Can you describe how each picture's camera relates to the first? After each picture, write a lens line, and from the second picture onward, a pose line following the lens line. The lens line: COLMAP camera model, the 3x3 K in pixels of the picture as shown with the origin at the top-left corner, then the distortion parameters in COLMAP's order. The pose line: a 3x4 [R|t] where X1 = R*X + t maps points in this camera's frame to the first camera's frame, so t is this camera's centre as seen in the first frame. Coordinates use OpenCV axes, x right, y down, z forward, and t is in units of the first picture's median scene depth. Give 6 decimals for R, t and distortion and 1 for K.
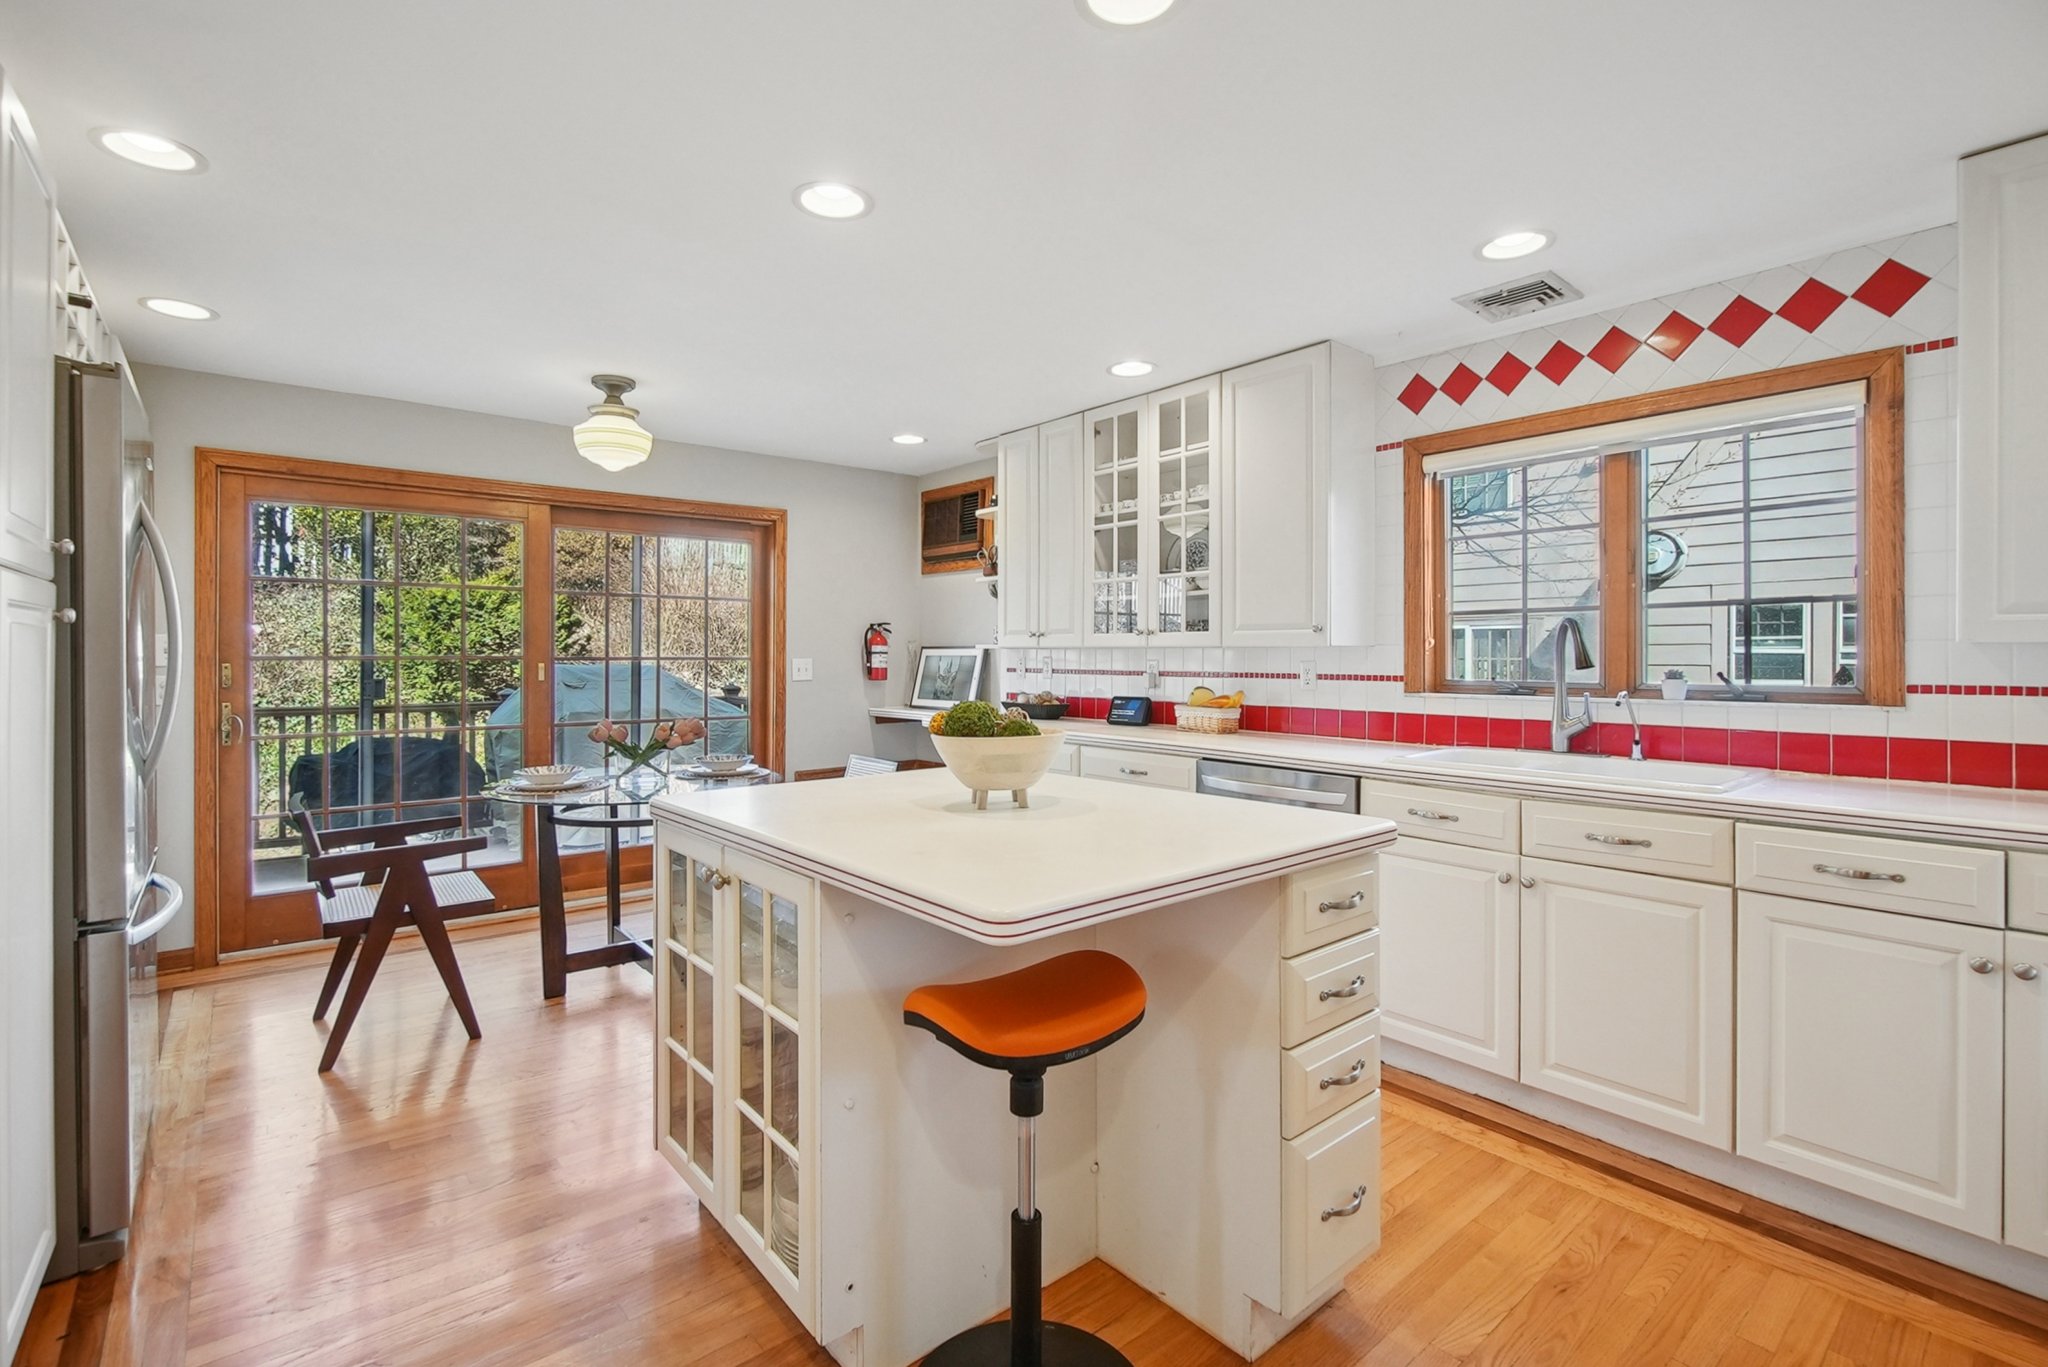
lens RADIAL K [[926.7, 0, 1033.8], [0, 926.7, 658.4], [0, 0, 1]] dist [-0.006950, -0.001315]
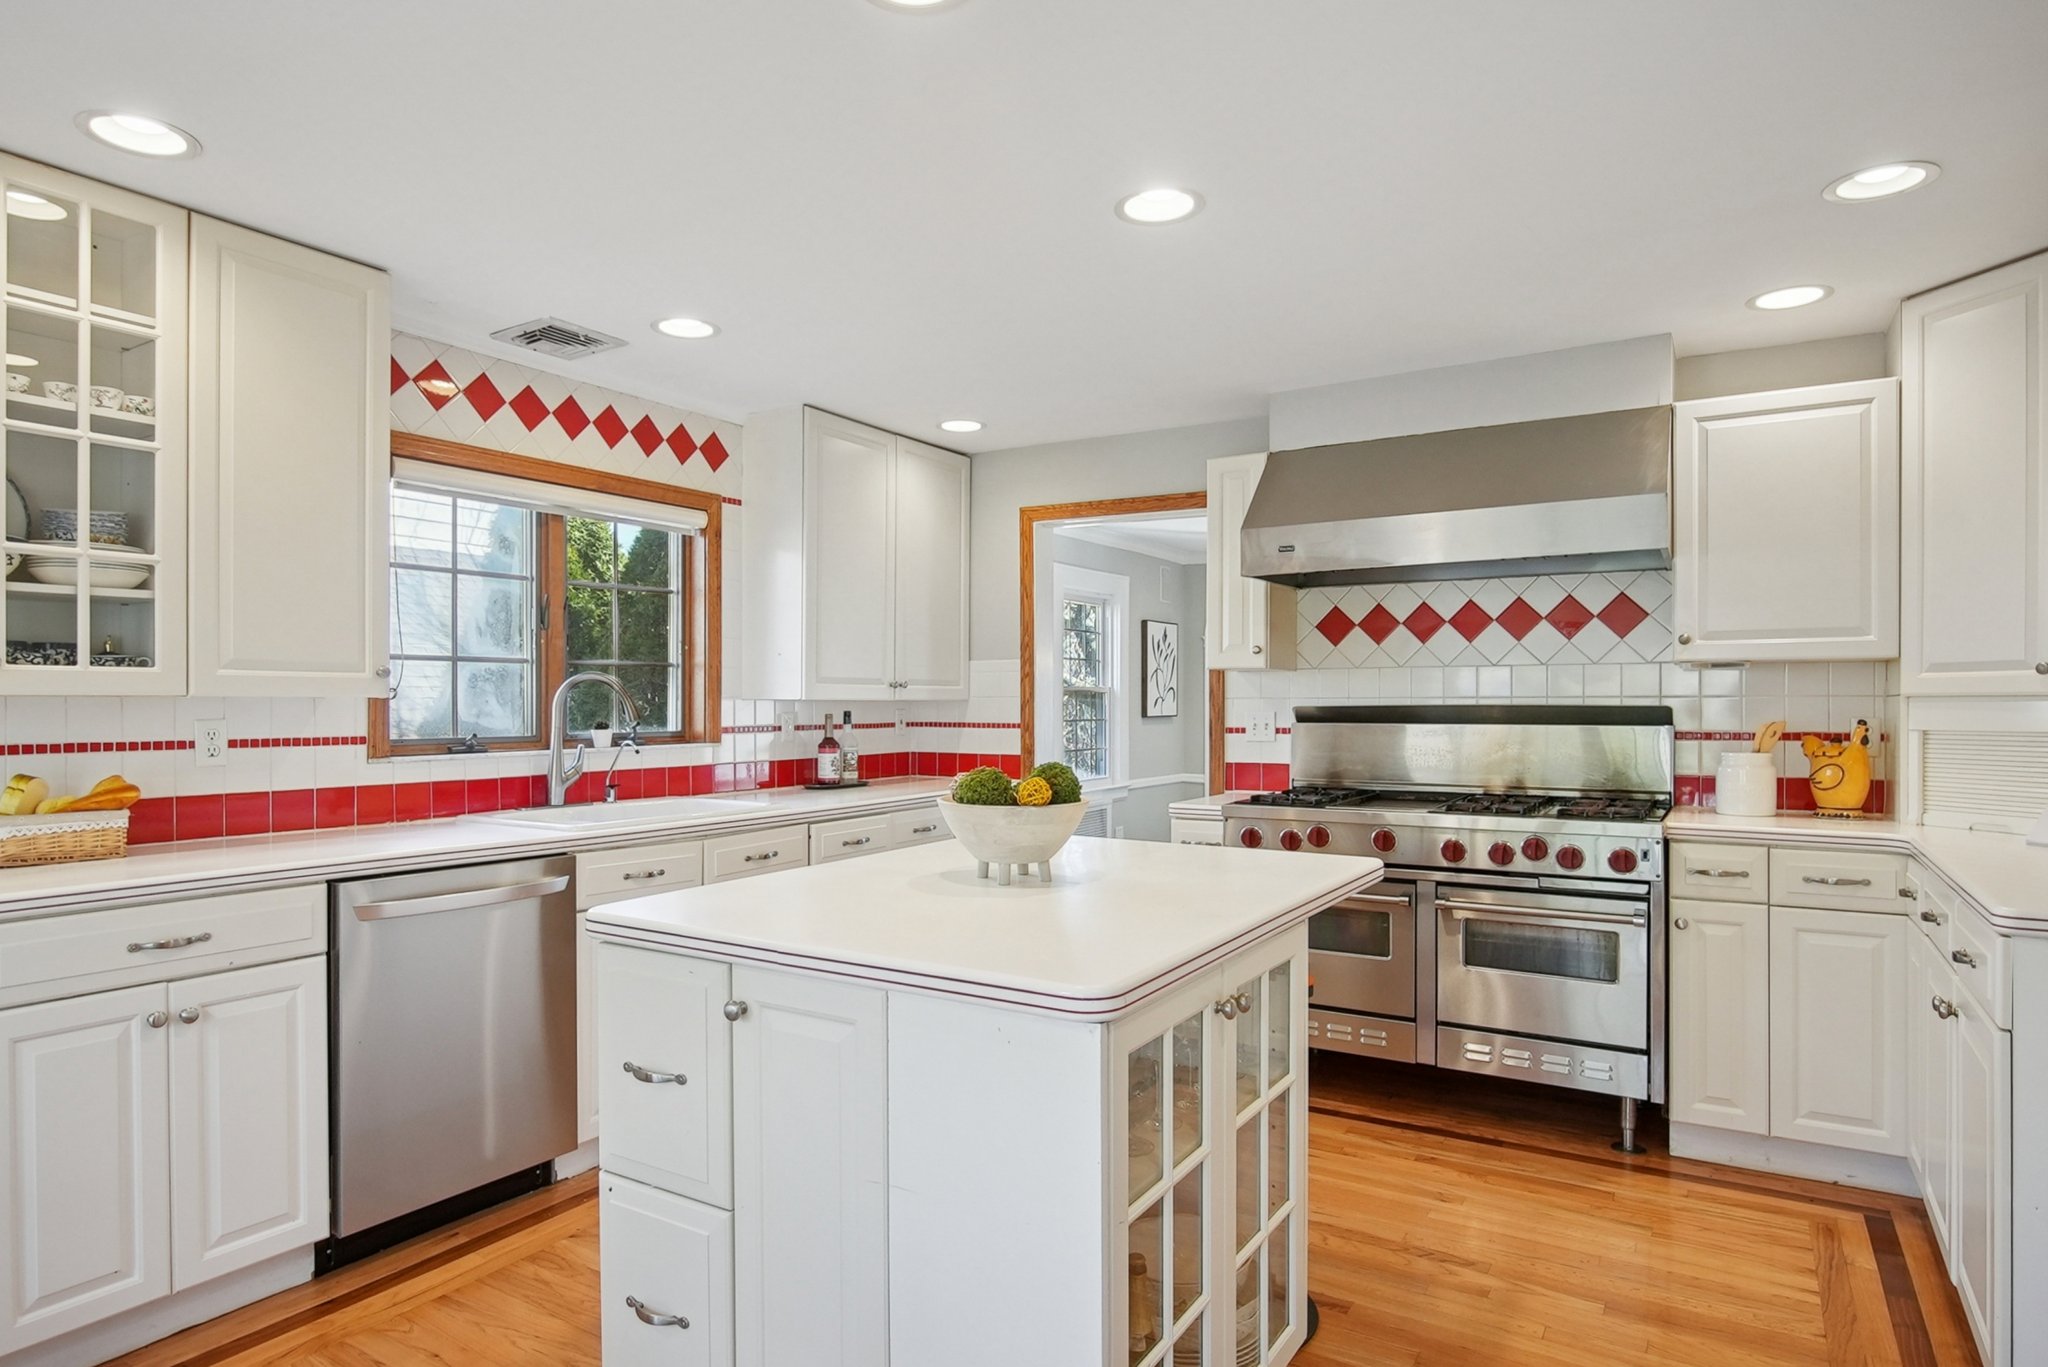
lens RADIAL K [[1119.0, 0, 1020.7], [0, 1119.0, 691.9], [0, 0, 1]] dist [-0.002537, -0.000651]
pose [[-0.293829, 0.009258, 0.955813, -0.549110], [0.003487, 0.999957, -0.008614, -0.006728], [-0.955852, 0.000802, -0.293848, 0.659643]]
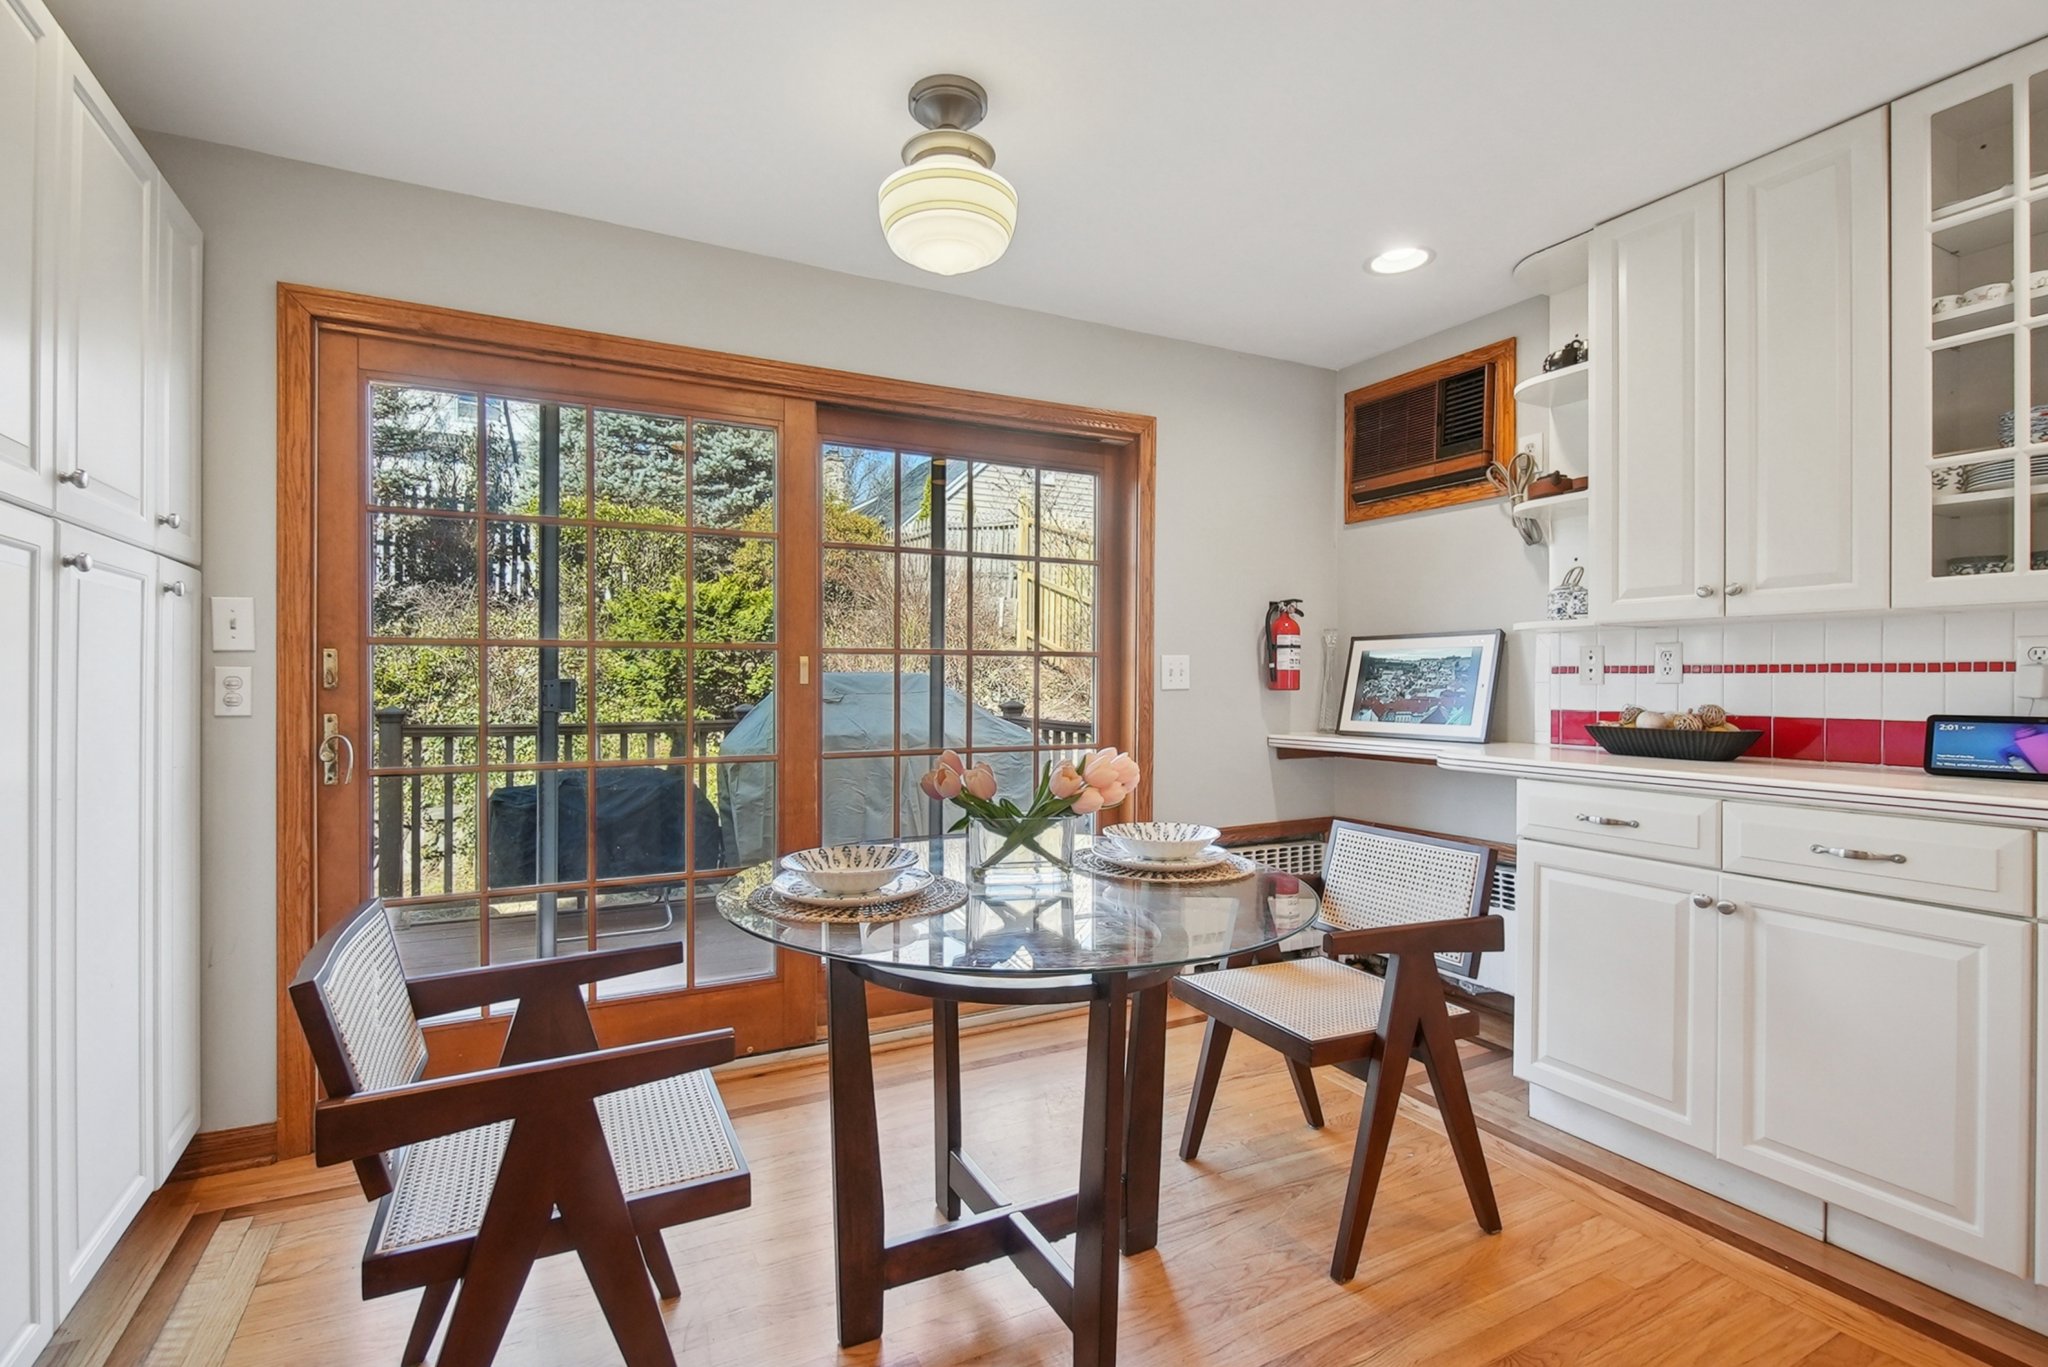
lens RADIAL K [[926.7, 0, 1019.1], [0, 926.7, 689.0], [0, 0, 1]] dist [-0.006950, -0.001315]
pose [[0.976582, 0.000256, -0.215144, -0.264134], [0.000728, 0.999990, 0.004492, 0.025040], [0.215143, -0.004543, 0.976572, 0.435486]]
